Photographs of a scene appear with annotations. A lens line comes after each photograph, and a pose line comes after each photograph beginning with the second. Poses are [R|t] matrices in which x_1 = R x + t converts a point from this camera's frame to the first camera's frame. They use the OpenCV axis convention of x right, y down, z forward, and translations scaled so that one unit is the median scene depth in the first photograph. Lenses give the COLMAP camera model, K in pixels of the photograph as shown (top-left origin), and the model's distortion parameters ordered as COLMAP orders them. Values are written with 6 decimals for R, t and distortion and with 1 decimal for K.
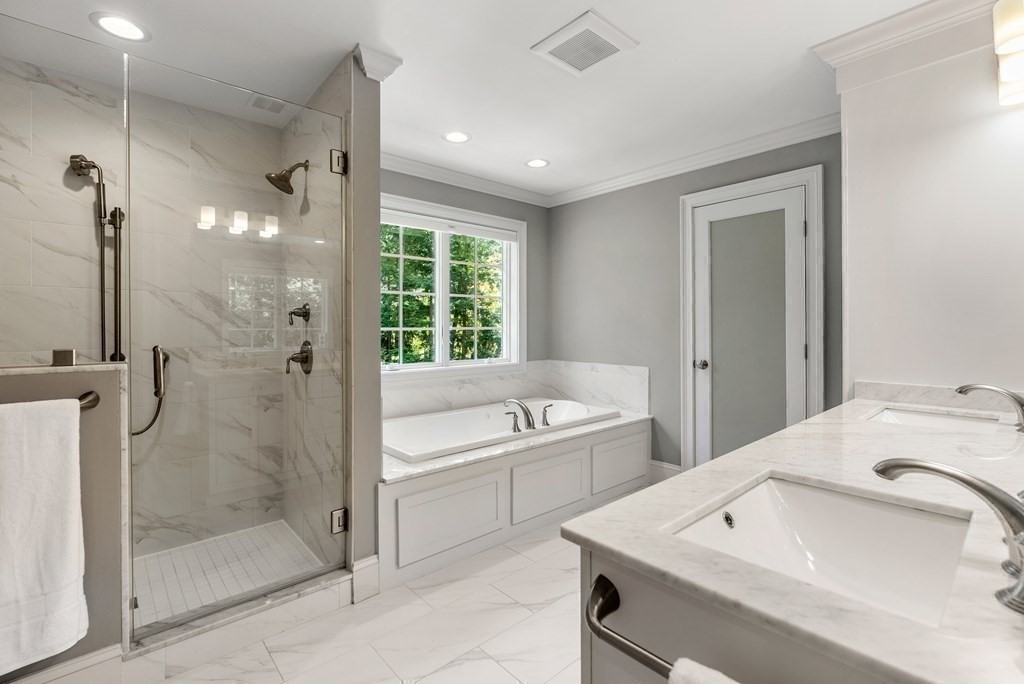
lens RADIAL K [[466.1, 0, 513.1], [0, 466.1, 337.2], [0, 0, 1]] dist [-0.008934, 0.000111]
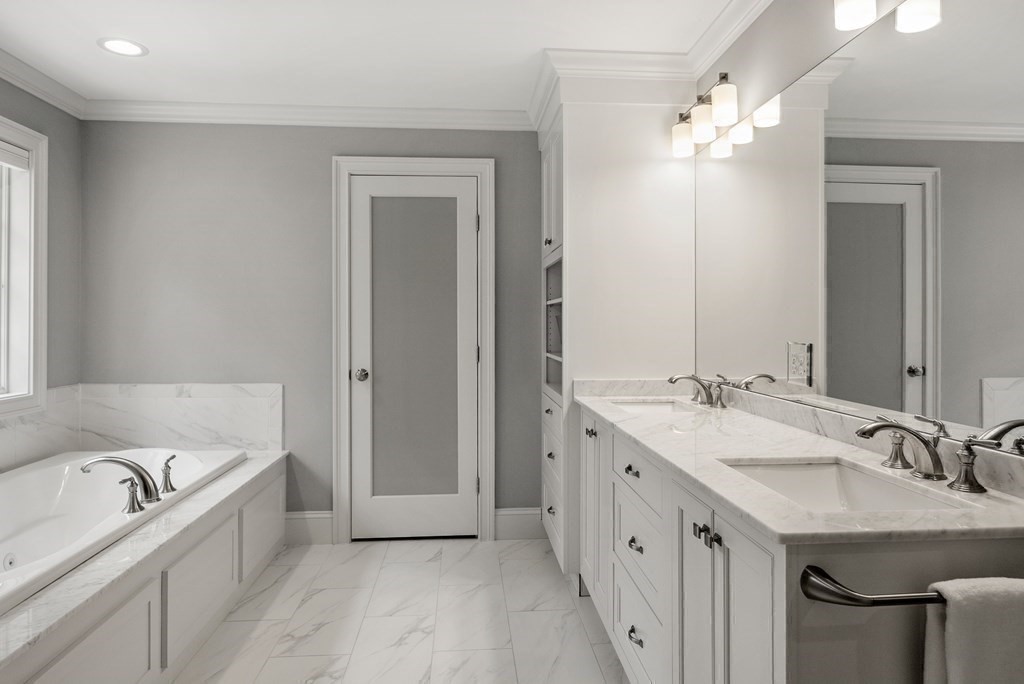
lens RADIAL K [[637.6, 0, 513.2], [0, 637.6, 333.1], [0, 0, 1]] dist [-0.005971, -0.001426]
pose [[0.605590, -0.008752, 0.795729, -0.295639], [0.014920, 0.999889, -0.000358, -0.008002], [-0.795637, 0.012089, 0.605653, 0.137545]]
